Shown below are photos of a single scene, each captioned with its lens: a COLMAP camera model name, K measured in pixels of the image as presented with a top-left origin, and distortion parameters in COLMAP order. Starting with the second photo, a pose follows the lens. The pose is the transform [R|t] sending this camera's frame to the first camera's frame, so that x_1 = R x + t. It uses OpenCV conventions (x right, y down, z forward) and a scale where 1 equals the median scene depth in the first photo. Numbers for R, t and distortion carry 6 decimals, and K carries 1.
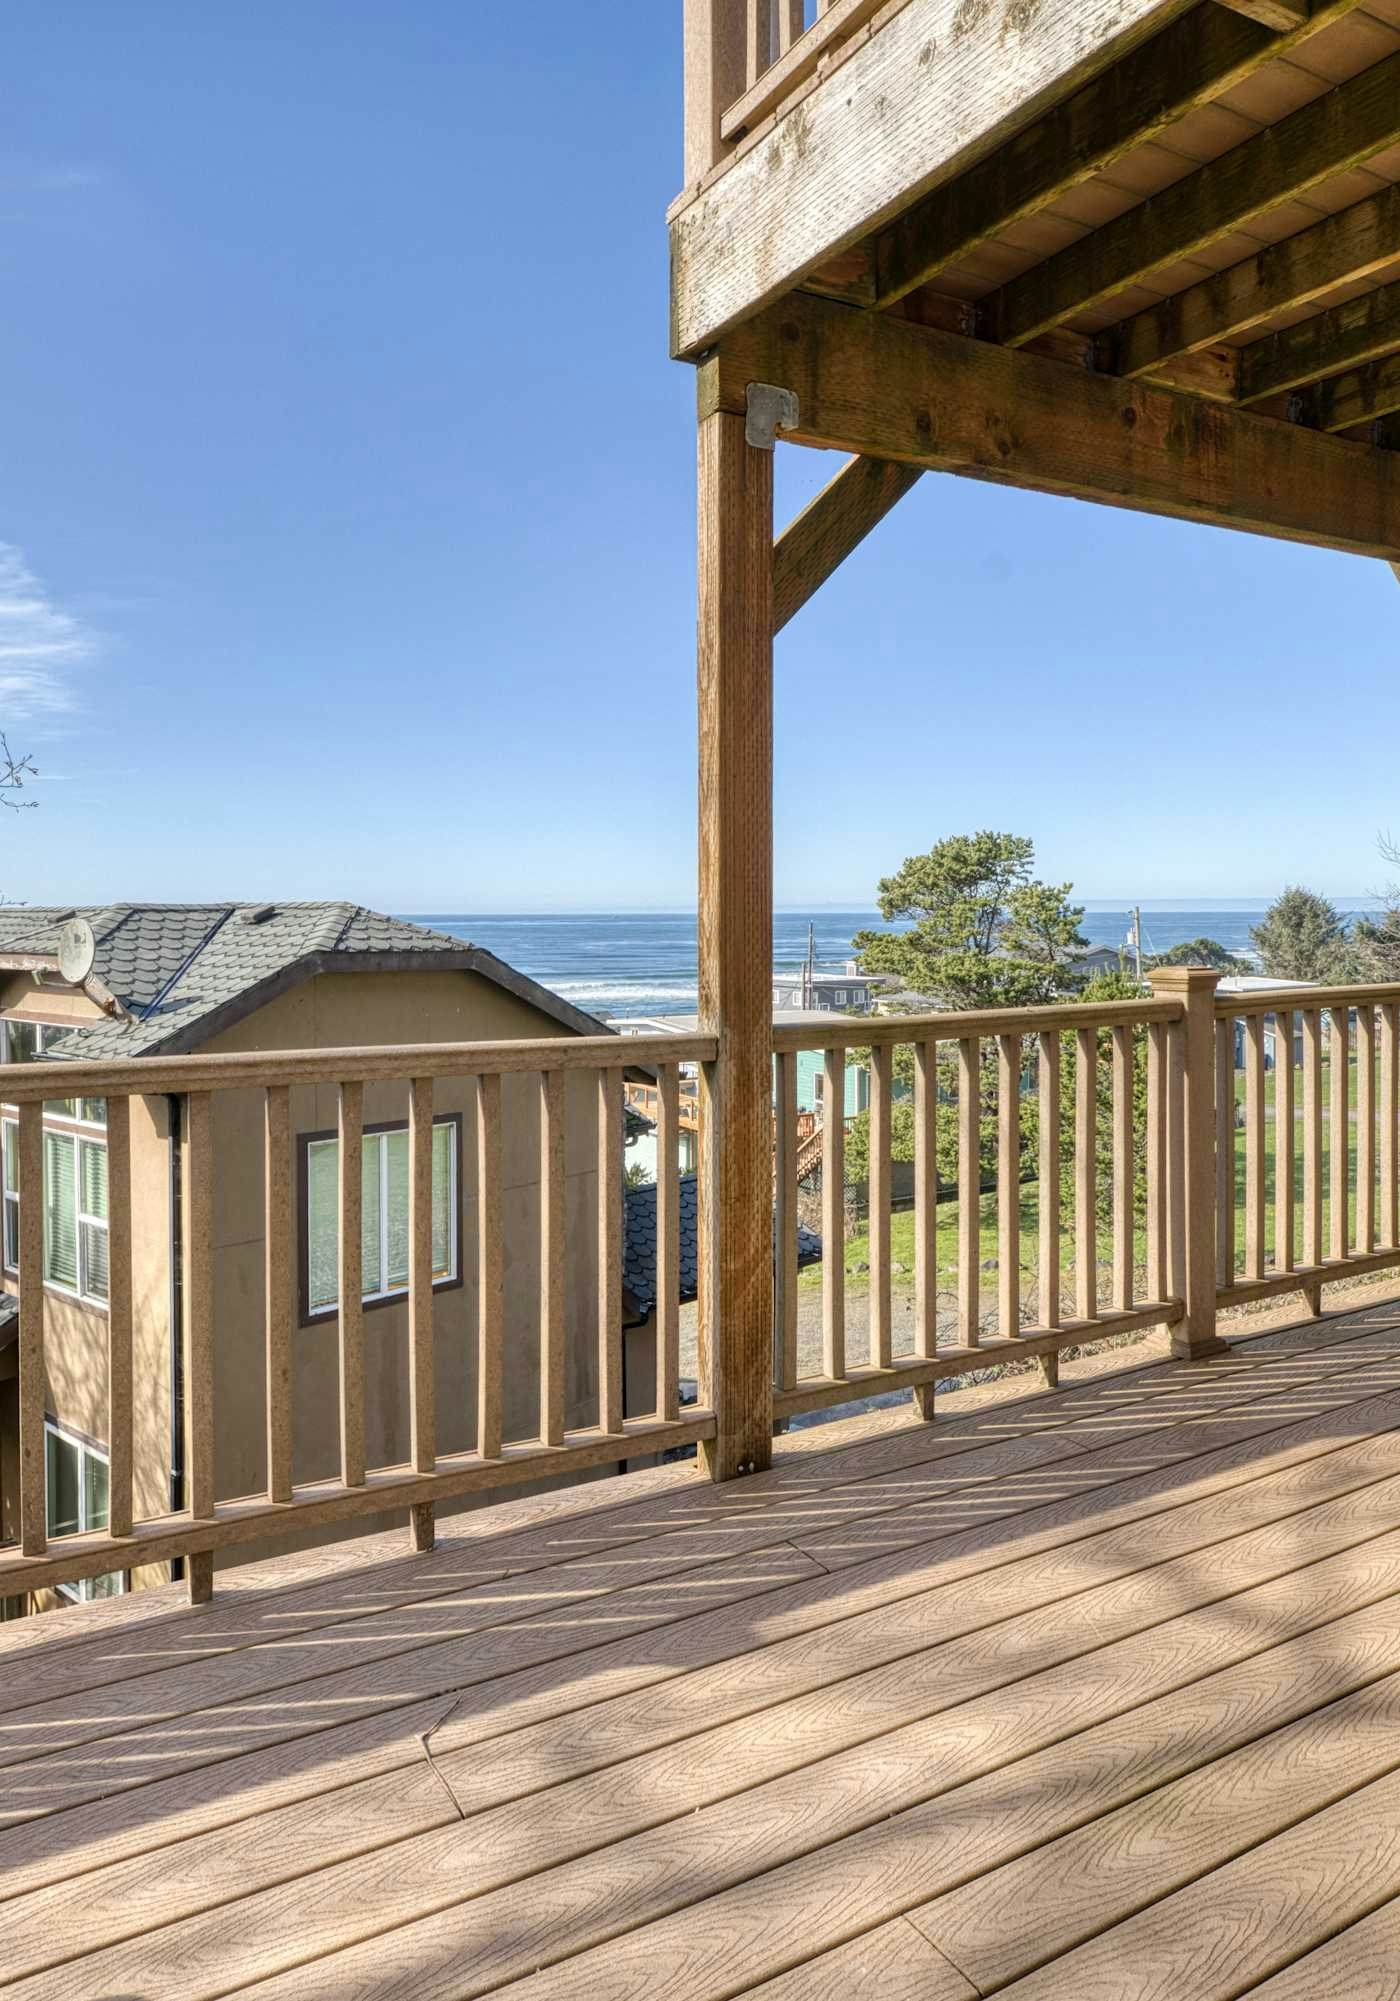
lens RADIAL K [[1348.6, 0, 713.2], [0, 1348.6, 992.5], [0, 0, 1]] dist [-0.015059, -0.001050]
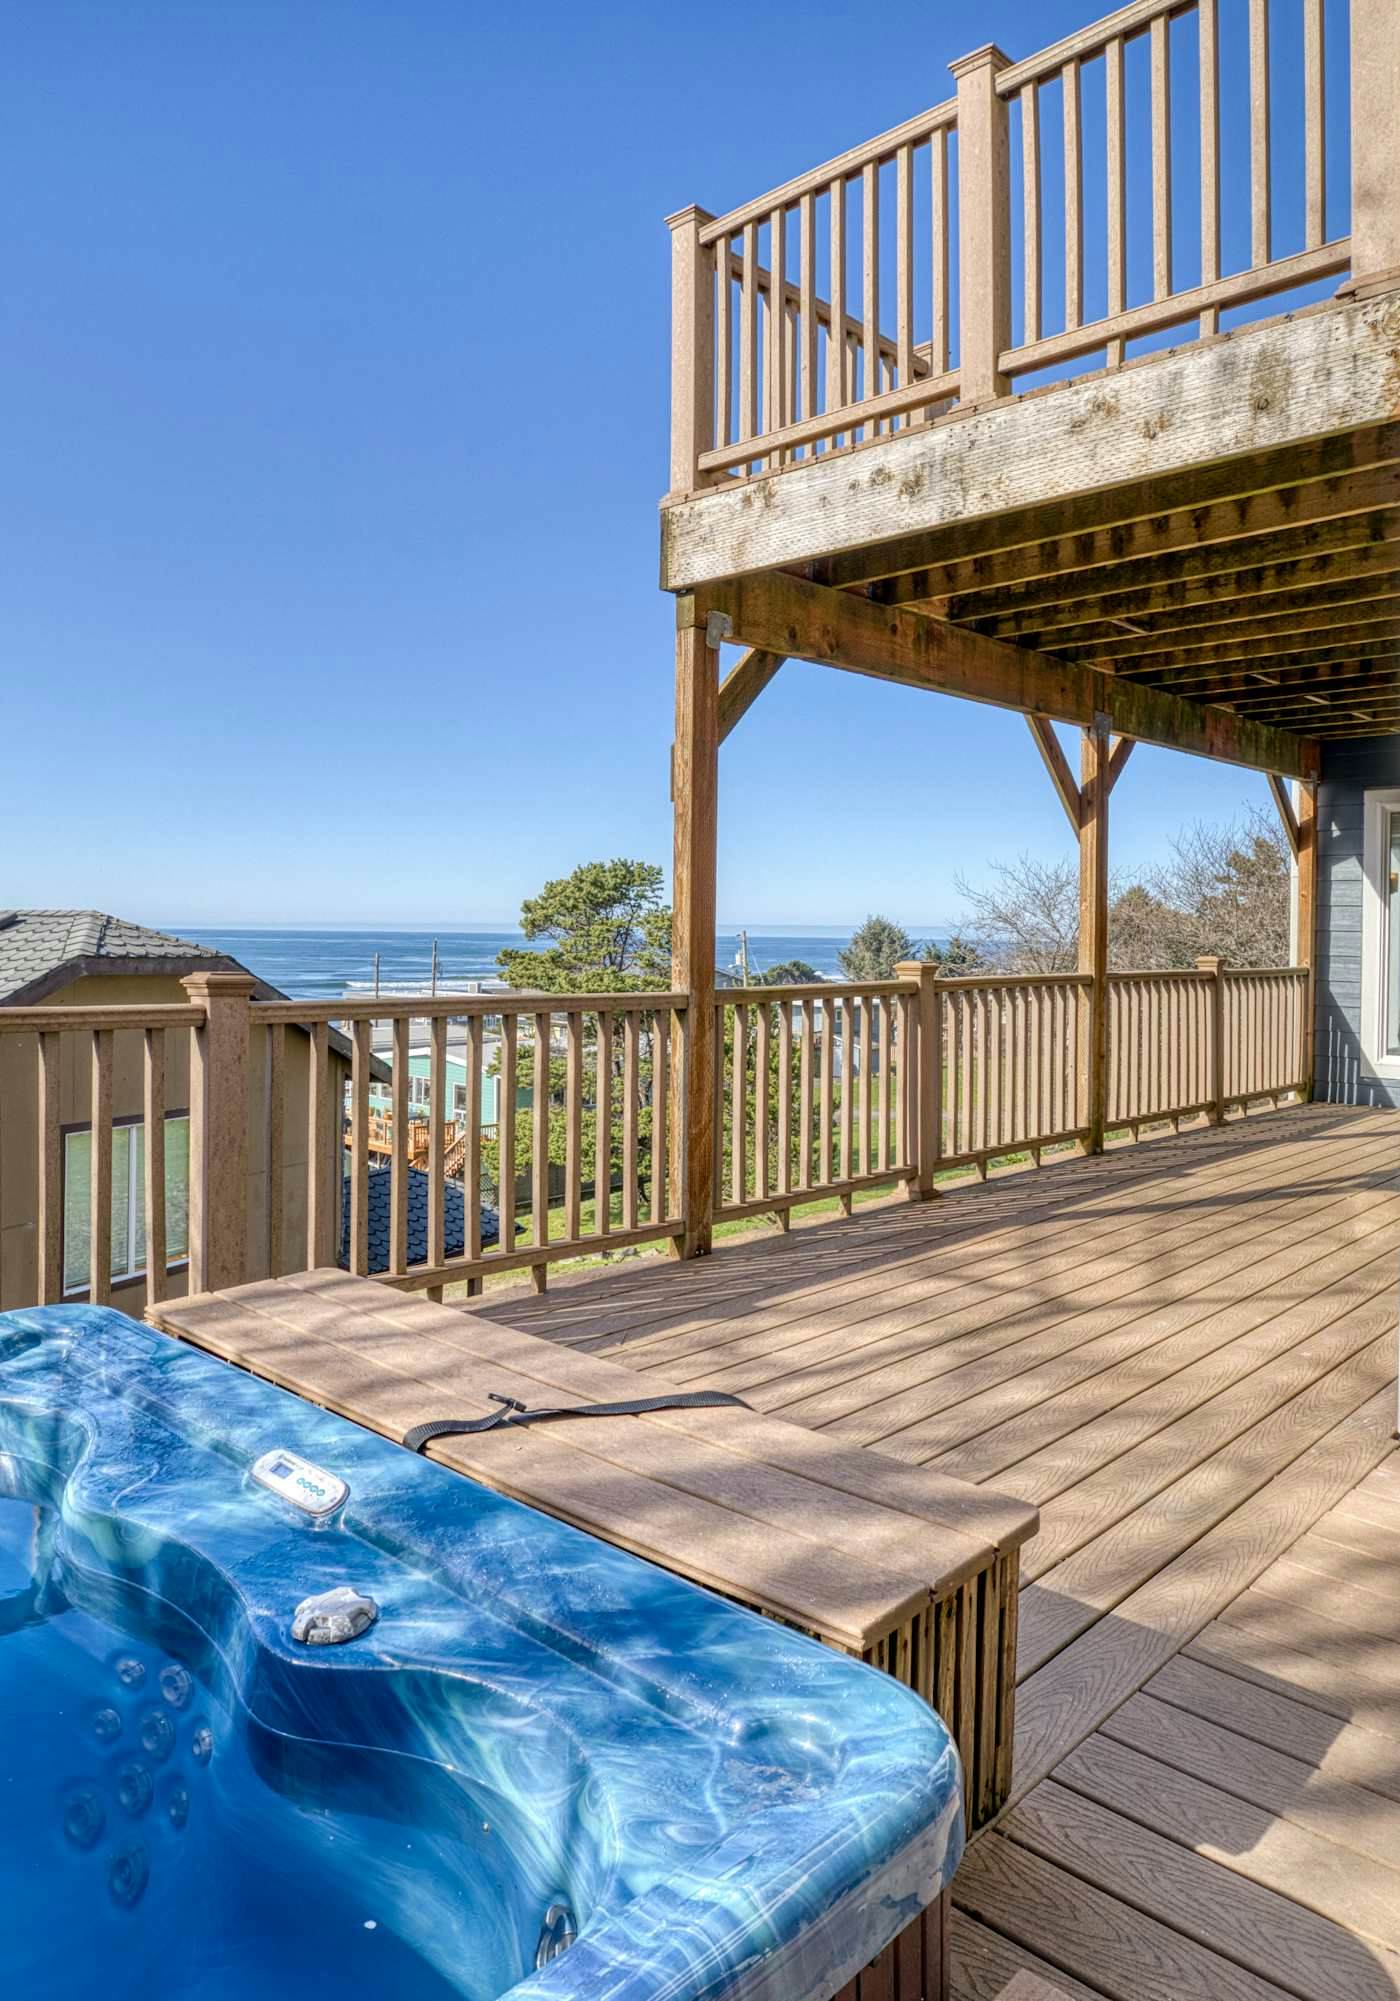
lens RADIAL K [[1287.6, 0, 700.0], [0, 1287.6, 1000.5], [0, 0, 1]] dist [-0.030412, 0.000201]
pose [[0.963009, 0.003968, 0.269441, -0.321431], [-0.002183, 0.999974, -0.006922, 0.039957], [-0.269461, 0.006078, 0.962992, -0.428481]]
